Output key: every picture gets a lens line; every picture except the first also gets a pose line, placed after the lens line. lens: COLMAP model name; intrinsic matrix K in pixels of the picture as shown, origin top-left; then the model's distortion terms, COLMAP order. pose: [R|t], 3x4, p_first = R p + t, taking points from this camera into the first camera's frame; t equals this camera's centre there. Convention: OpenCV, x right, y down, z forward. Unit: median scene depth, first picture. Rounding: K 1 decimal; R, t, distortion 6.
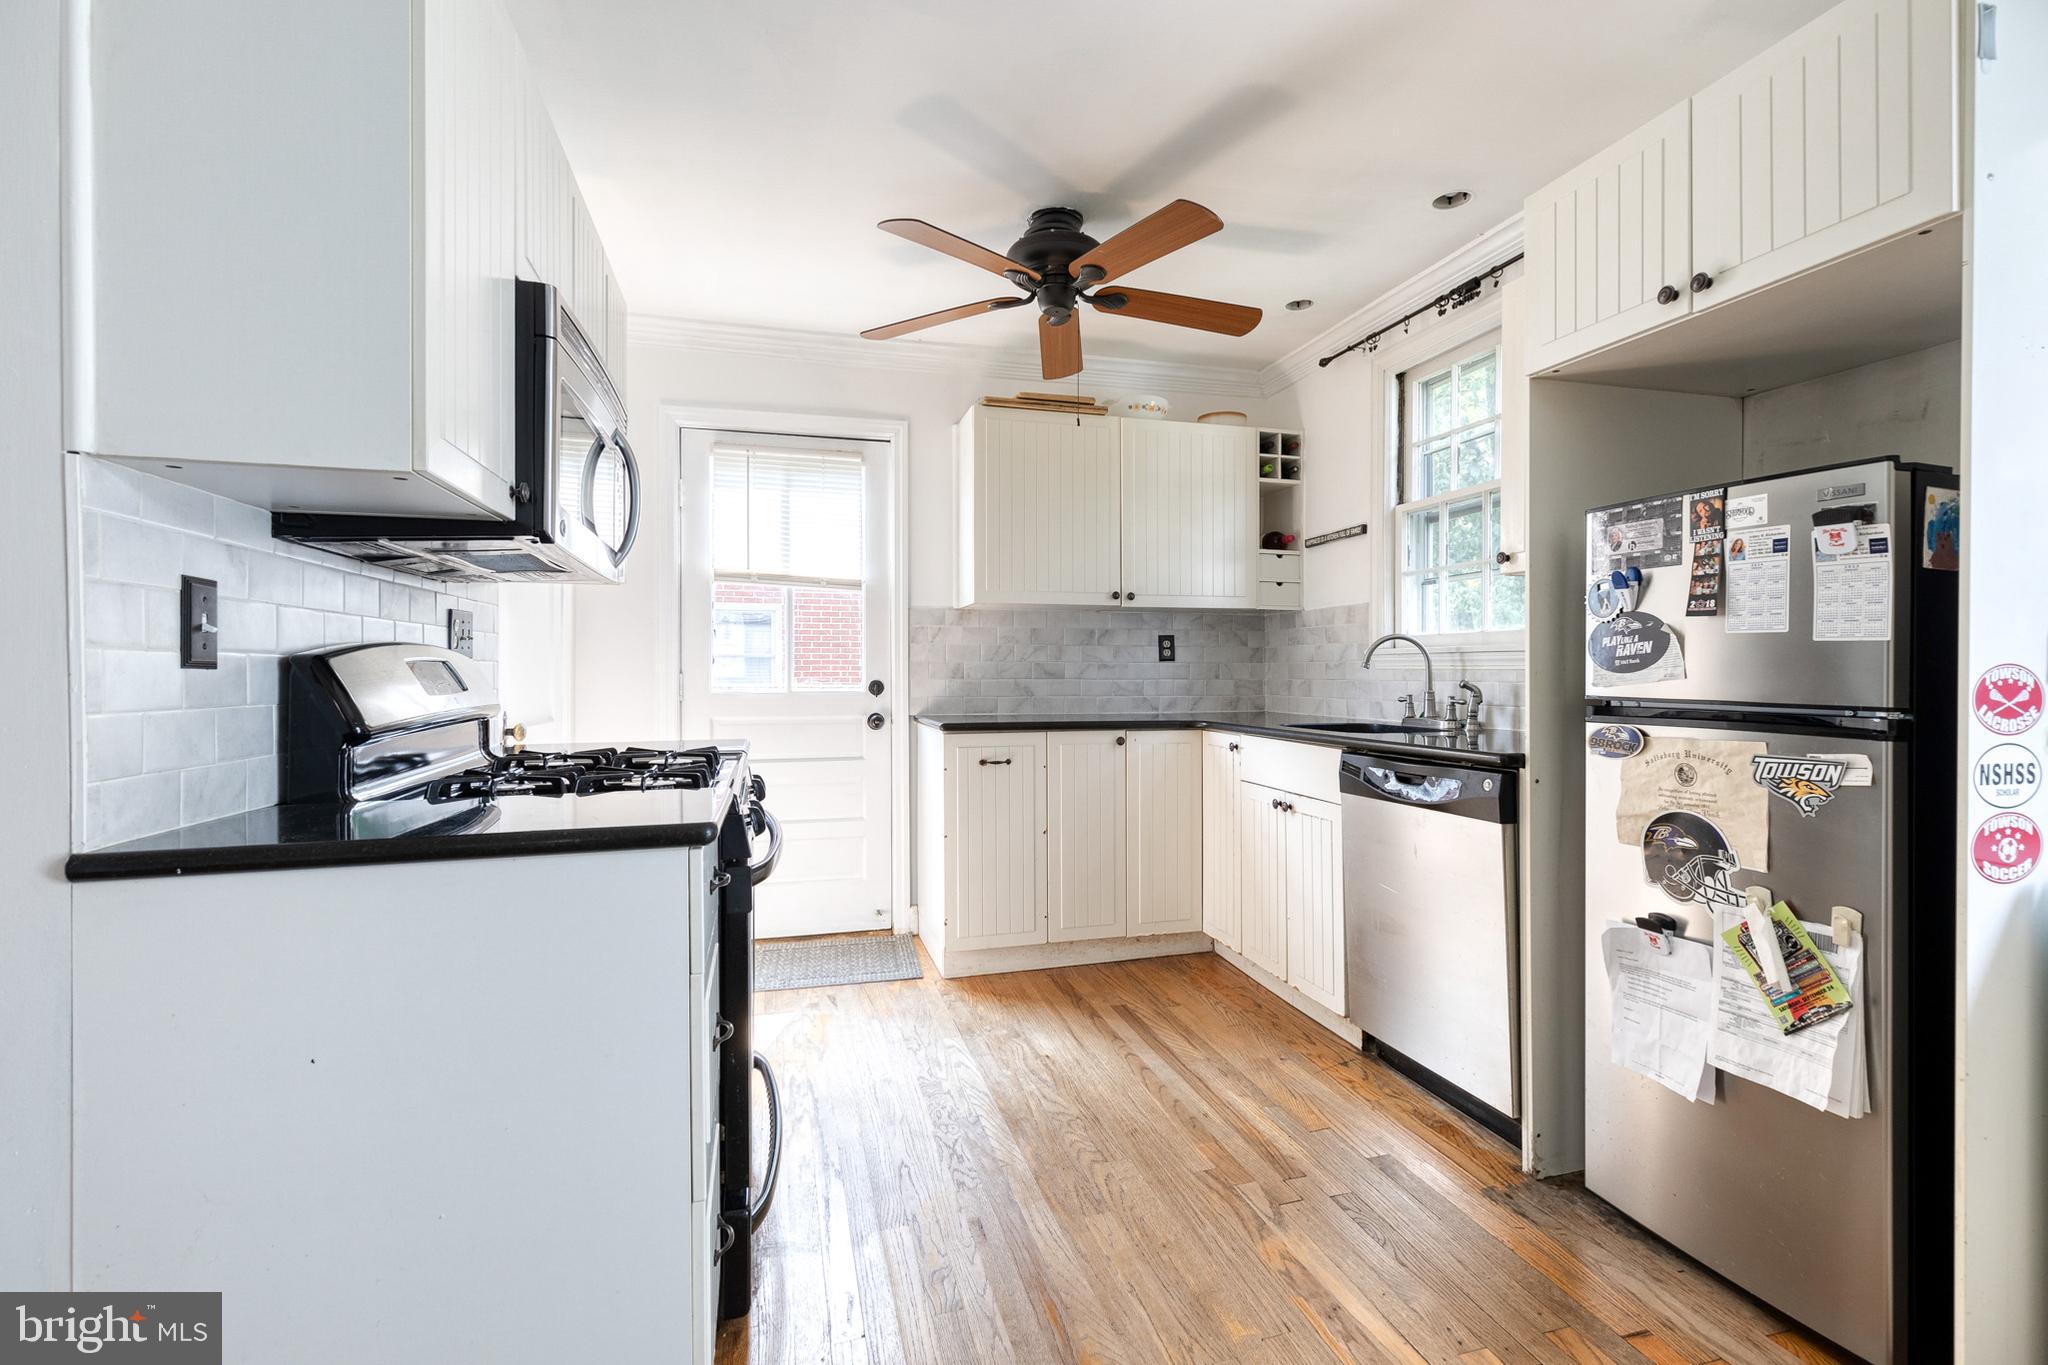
lens RADIAL K [[919.0, 0, 1053.9], [0, 919.0, 673.6], [0, 0, 1]] dist [0.004037, 0.000038]
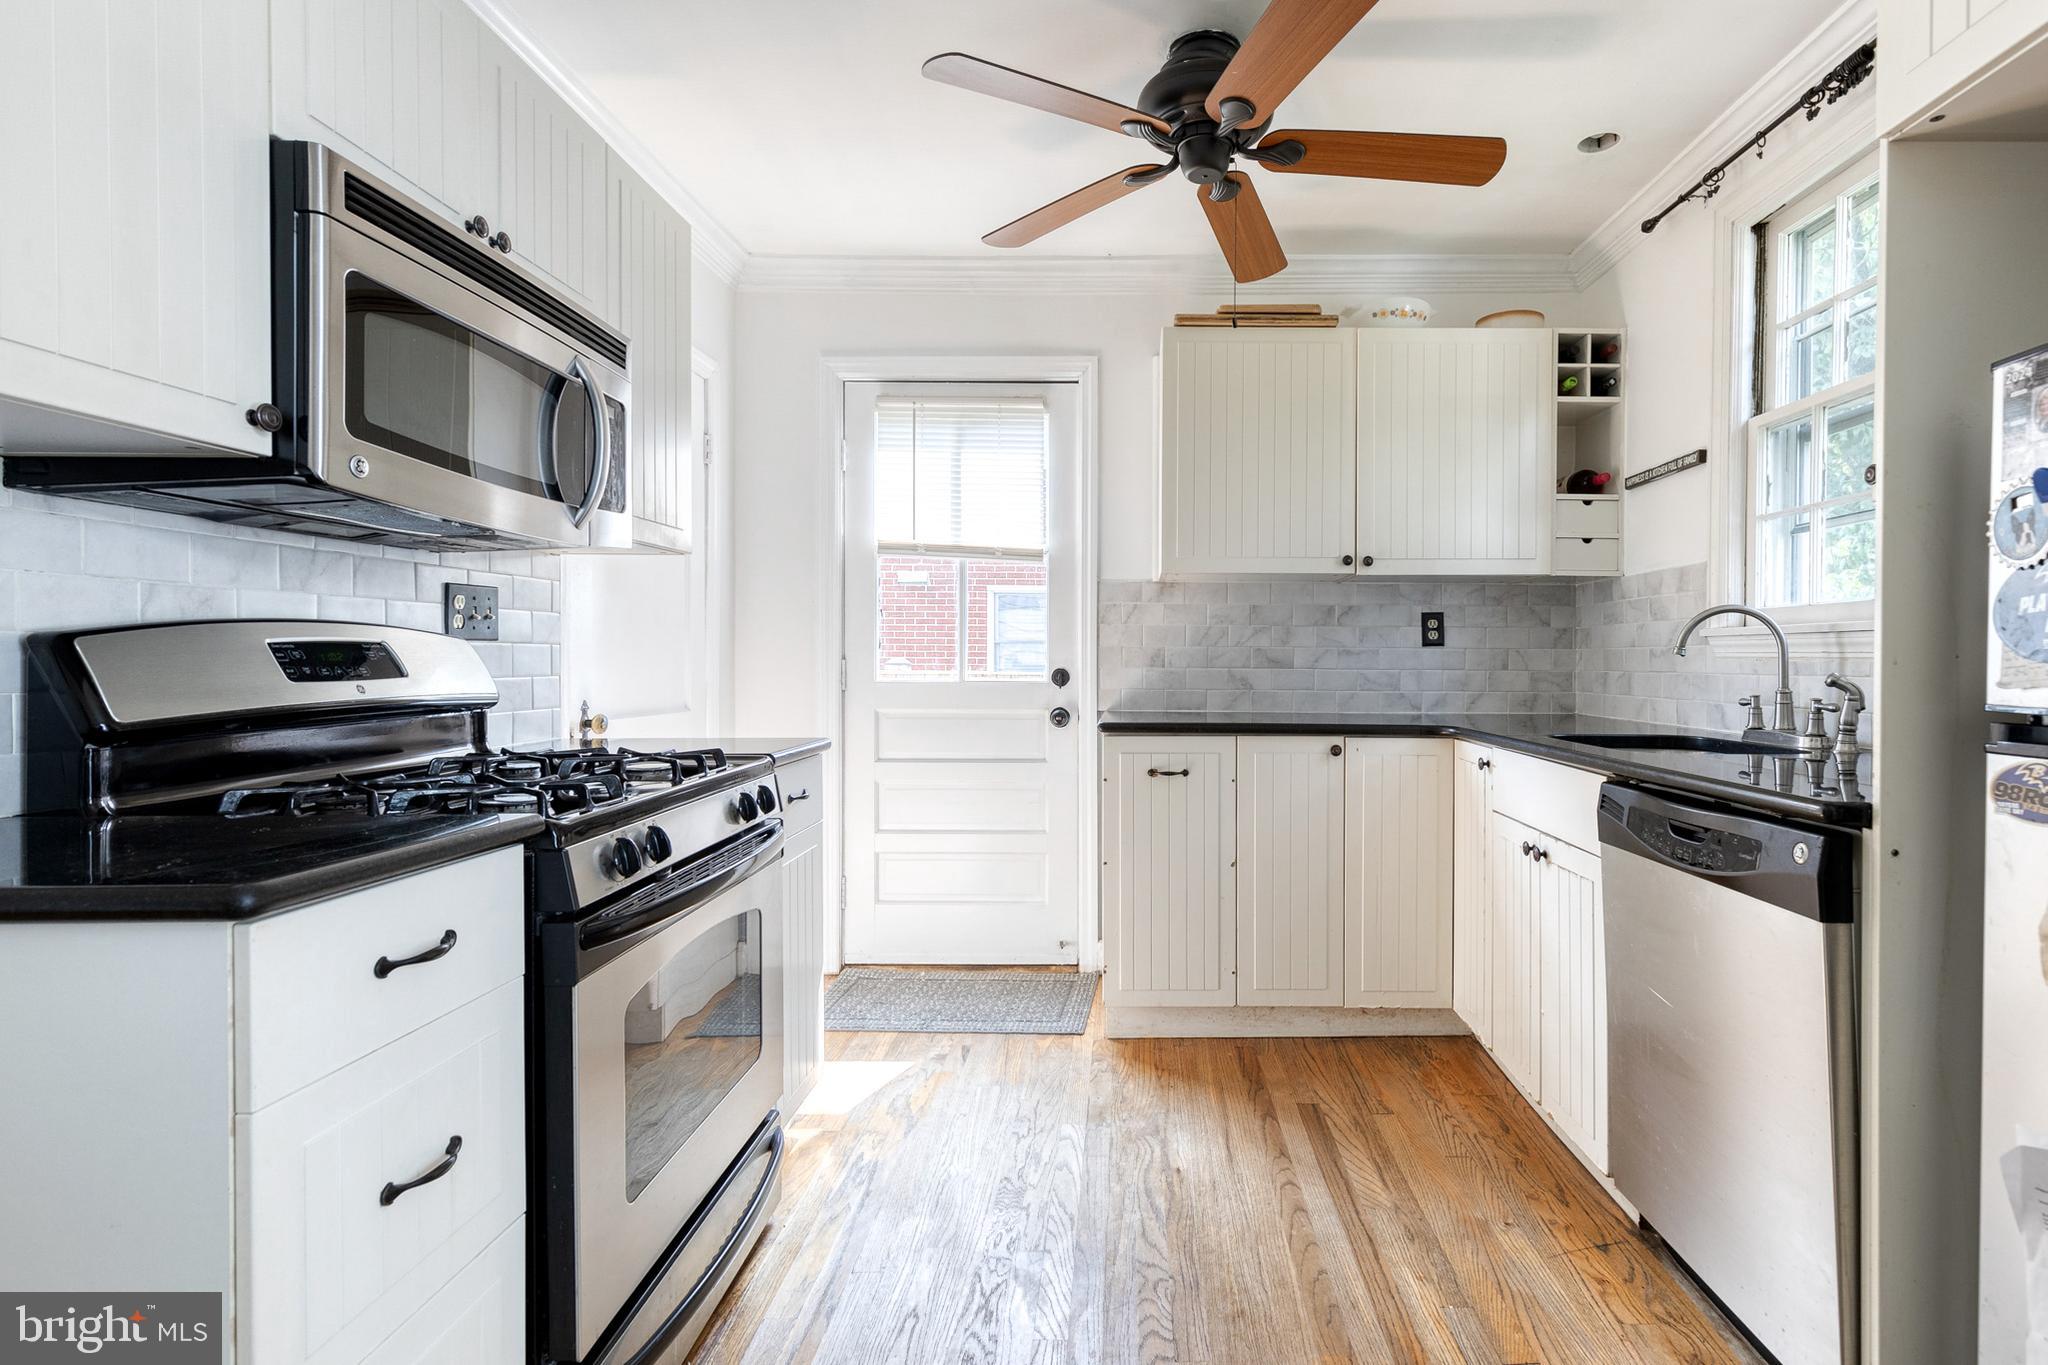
lens RADIAL K [[989.1, 0, 1154.3], [0, 989.1, 670.9], [0, 0, 1]] dist [0.003234, -0.000376]
pose [[0.962758, 0.007548, -0.270261, 0.163973], [-0.005132, 0.999940, 0.009645, 0.000429], [0.270318, -0.007899, 0.962739, 0.189258]]
